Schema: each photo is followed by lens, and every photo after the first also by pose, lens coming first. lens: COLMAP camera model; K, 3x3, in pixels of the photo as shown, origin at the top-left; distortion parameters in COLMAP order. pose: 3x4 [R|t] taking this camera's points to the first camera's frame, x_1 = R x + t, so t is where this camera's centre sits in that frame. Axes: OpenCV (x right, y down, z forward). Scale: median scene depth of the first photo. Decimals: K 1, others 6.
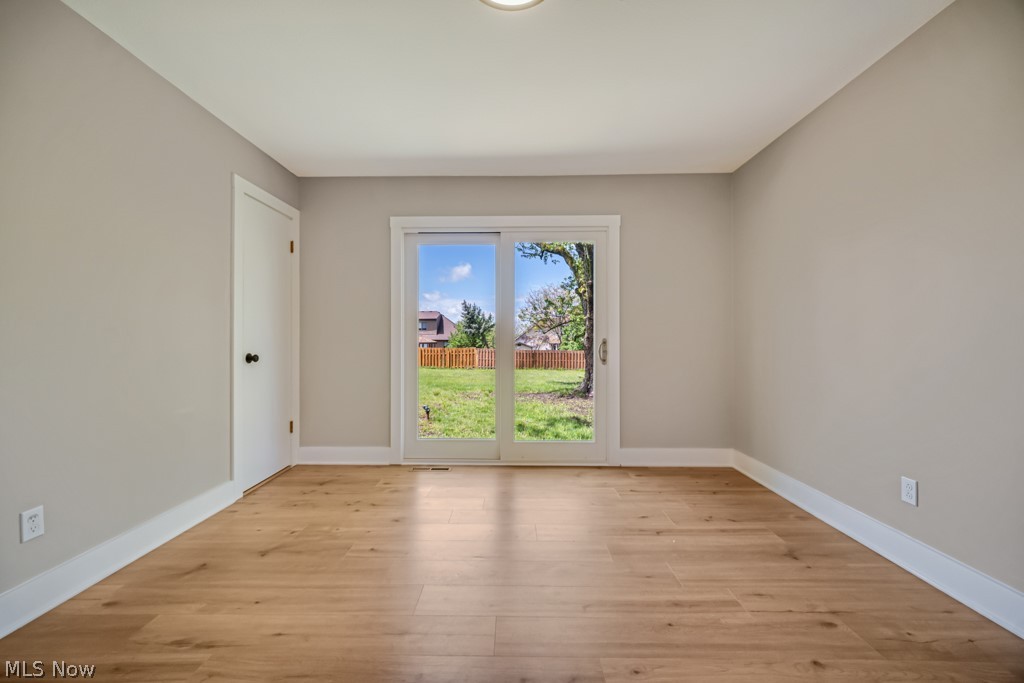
lens RADIAL K [[403.5, 0, 511.1], [0, 403.5, 342.2], [0, 0, 1]] dist [0.000902, 0.000533]
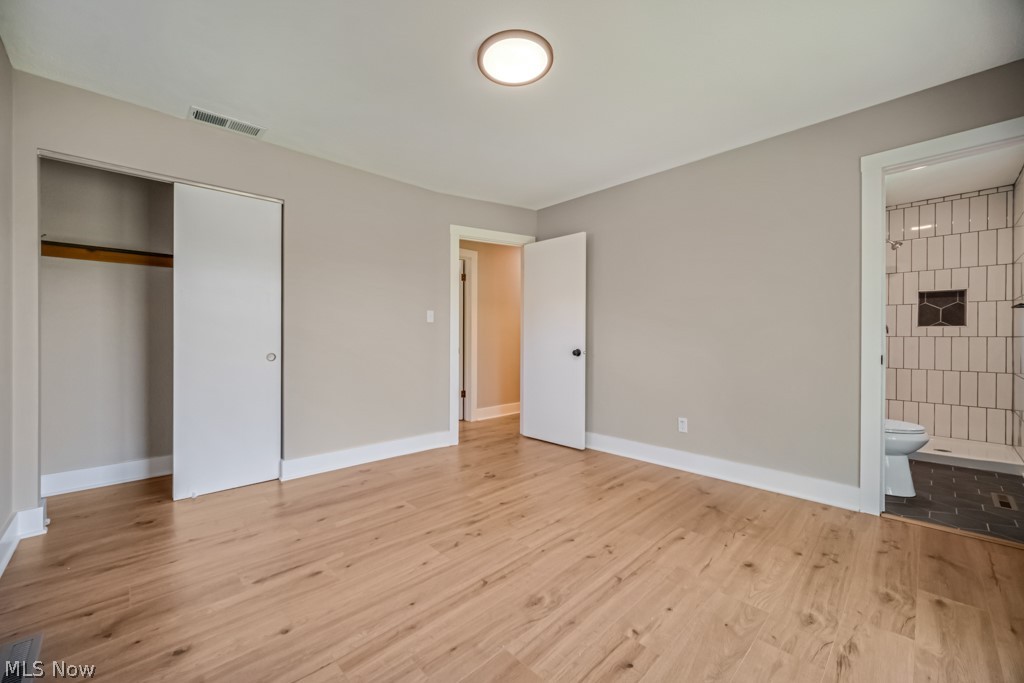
lens RADIAL K [[403.5, 0, 509.9], [0, 403.5, 336.0], [0, 0, 1]] dist [0.000902, 0.000533]
pose [[-0.716729, 0.000013, -0.697352, 0.843832], [-0.003305, 0.999989, 0.003415, -0.016356], [0.697344, 0.004752, -0.716721, 1.716706]]
